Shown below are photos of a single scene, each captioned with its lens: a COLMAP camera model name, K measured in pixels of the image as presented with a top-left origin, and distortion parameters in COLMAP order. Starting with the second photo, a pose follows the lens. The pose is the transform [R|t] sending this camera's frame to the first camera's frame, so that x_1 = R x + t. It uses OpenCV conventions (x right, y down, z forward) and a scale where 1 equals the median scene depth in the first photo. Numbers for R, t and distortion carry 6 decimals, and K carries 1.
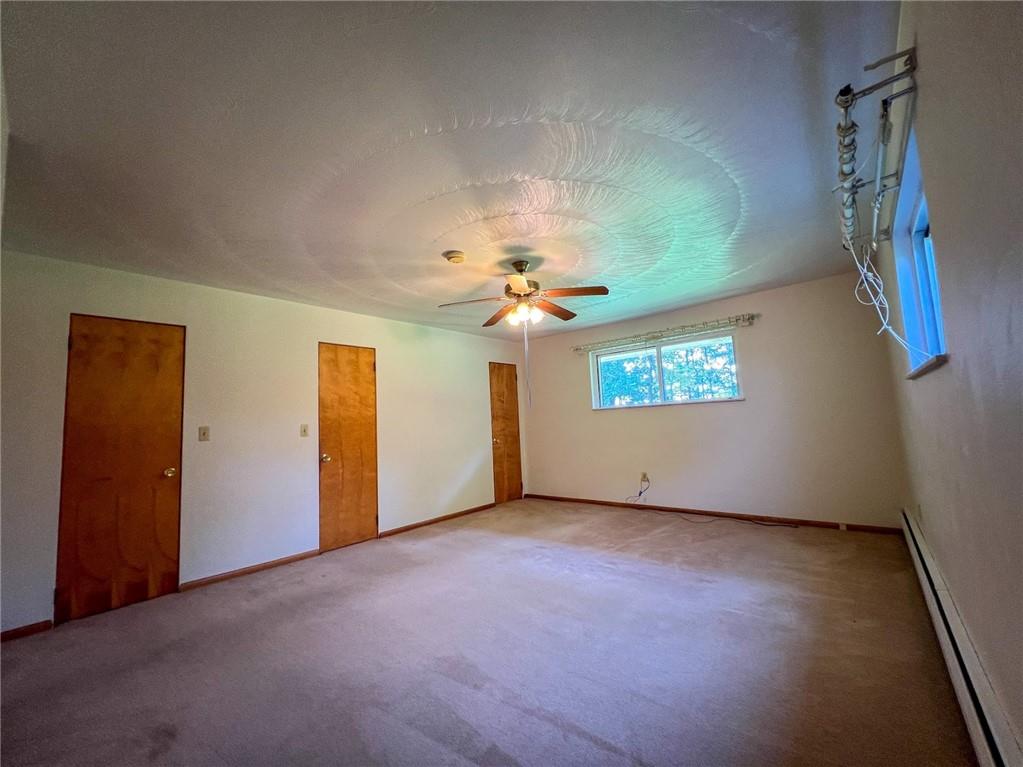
lens RADIAL K [[409.2, 0, 510.1], [0, 409.2, 384.3], [0, 0, 1]] dist [-0.007406, -0.000155]
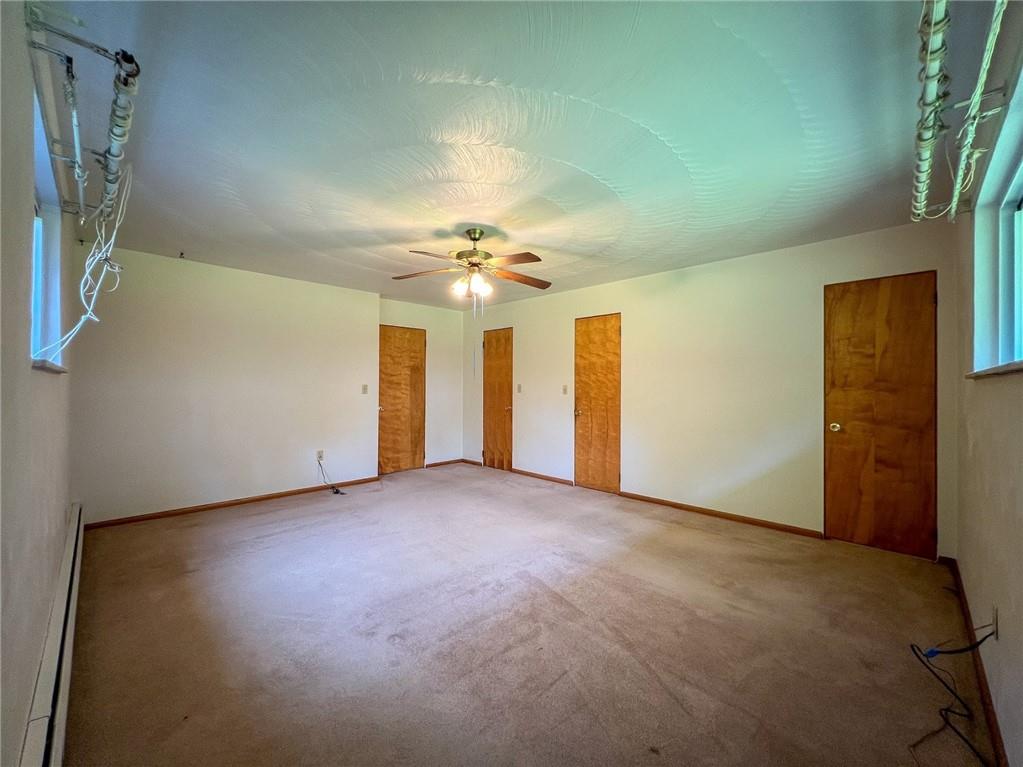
lens RADIAL K [[409.2, 0, 510.1], [0, 409.2, 384.3], [0, 0, 1]] dist [-0.007406, -0.000155]
pose [[-0.059912, 0.042875, -0.997282, 1.007351], [0.089285, 0.995303, 0.037426, 0.037854], [0.994203, -0.086800, -0.063458, 1.114654]]
